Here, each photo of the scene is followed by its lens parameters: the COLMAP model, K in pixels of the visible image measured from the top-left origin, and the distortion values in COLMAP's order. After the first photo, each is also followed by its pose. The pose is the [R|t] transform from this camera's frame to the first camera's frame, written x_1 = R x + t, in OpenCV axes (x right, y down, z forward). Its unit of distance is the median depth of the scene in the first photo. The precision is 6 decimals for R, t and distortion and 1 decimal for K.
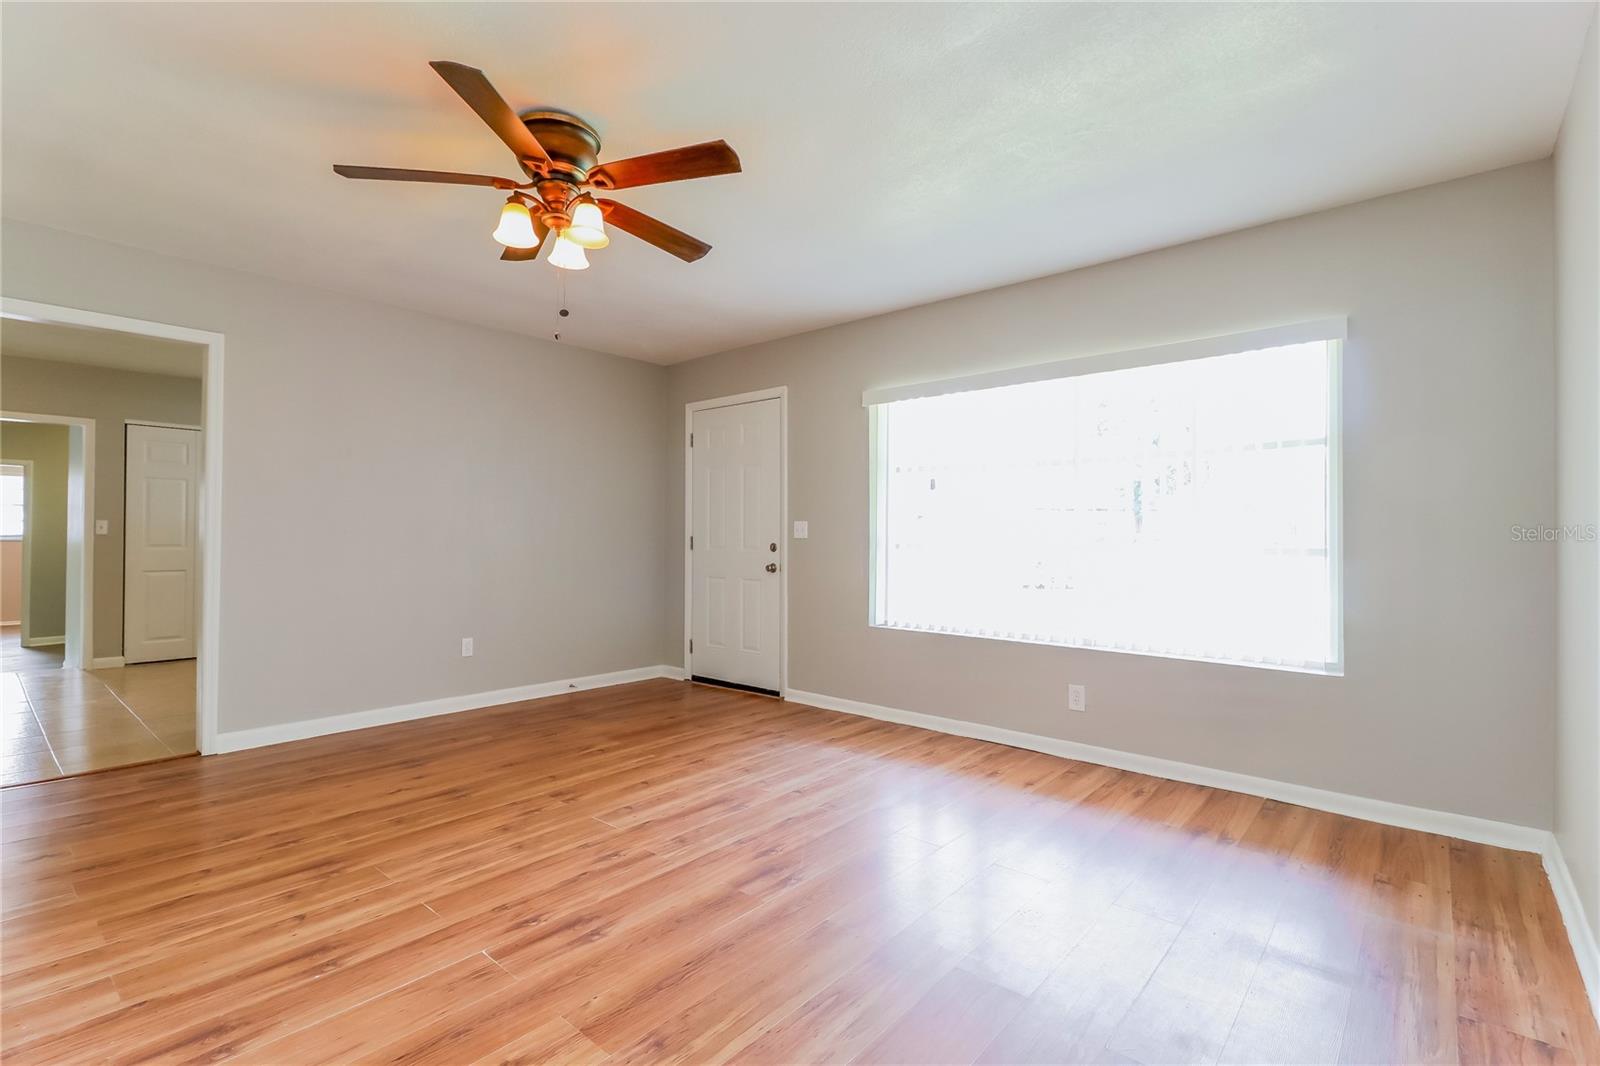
lens RADIAL K [[738.2, 0, 800.0], [0, 738.2, 533.0], [0, 0, 1]] dist [0.000813, -0.000106]
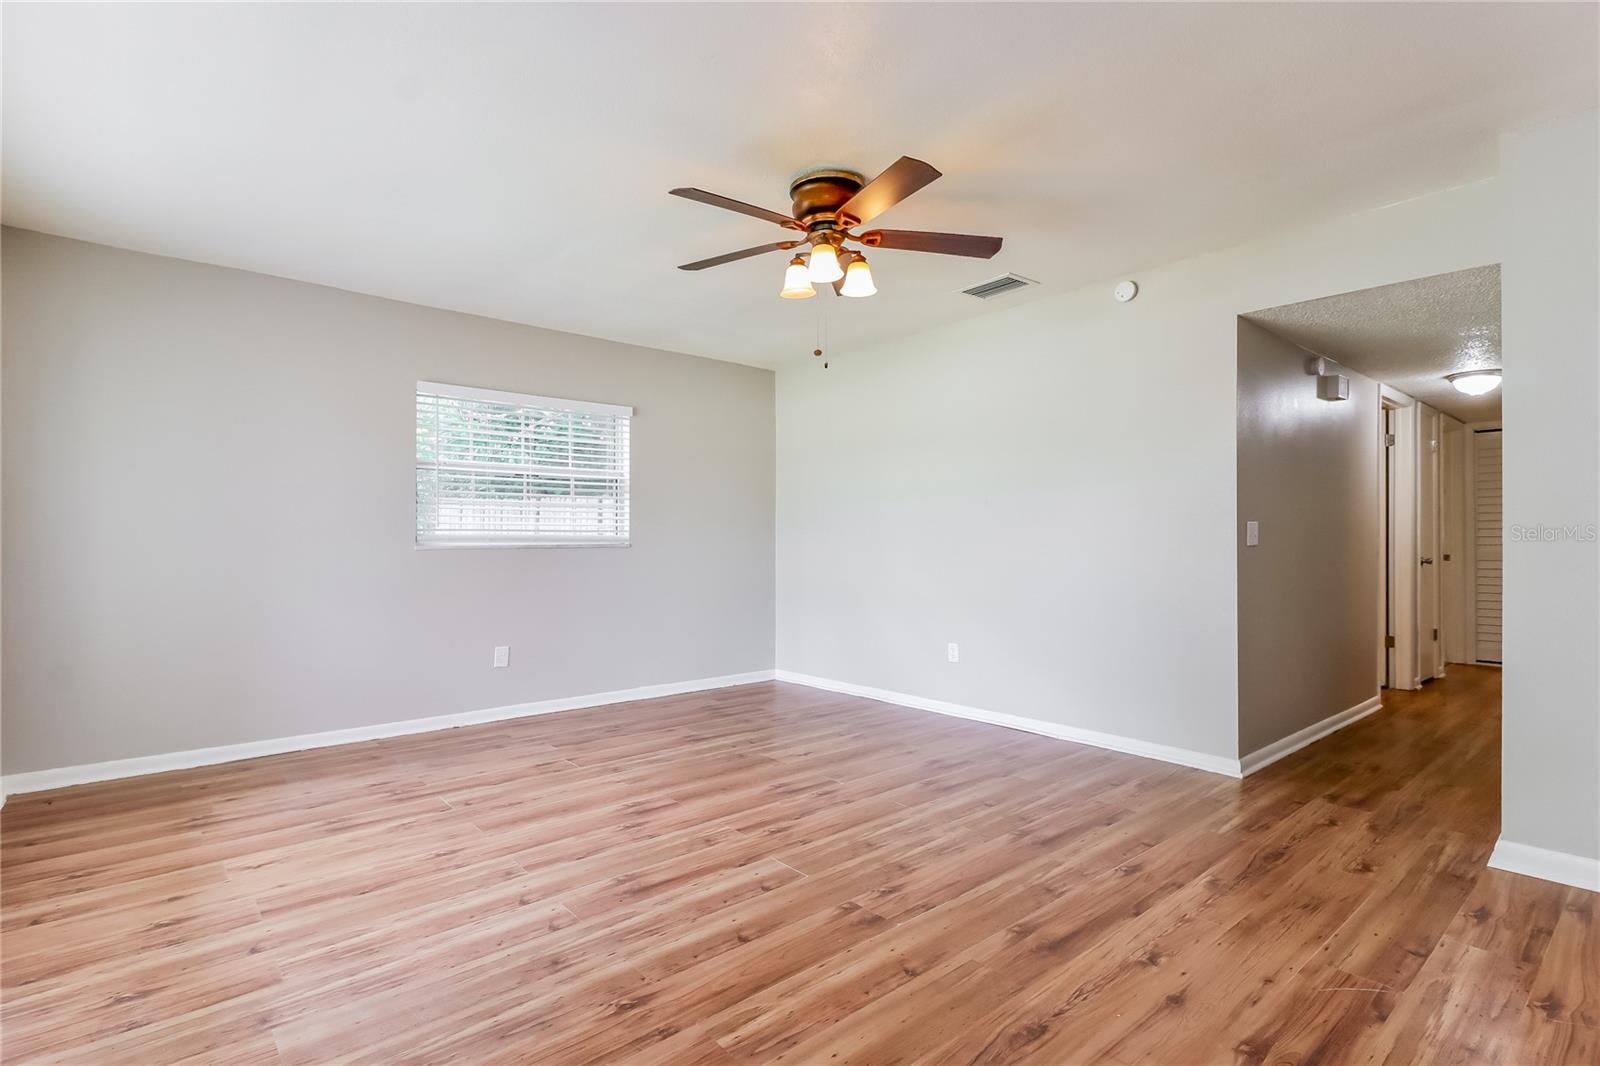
lens RADIAL K [[738.2, 0, 800.0], [0, 738.2, 533.0], [0, 0, 1]] dist [0.000813, -0.000106]
pose [[-0.989805, -0.004024, 0.142372, -0.403232], [-0.005696, 0.999920, -0.011337, 0.018879], [-0.142314, -0.012032, -0.989748, 1.887180]]
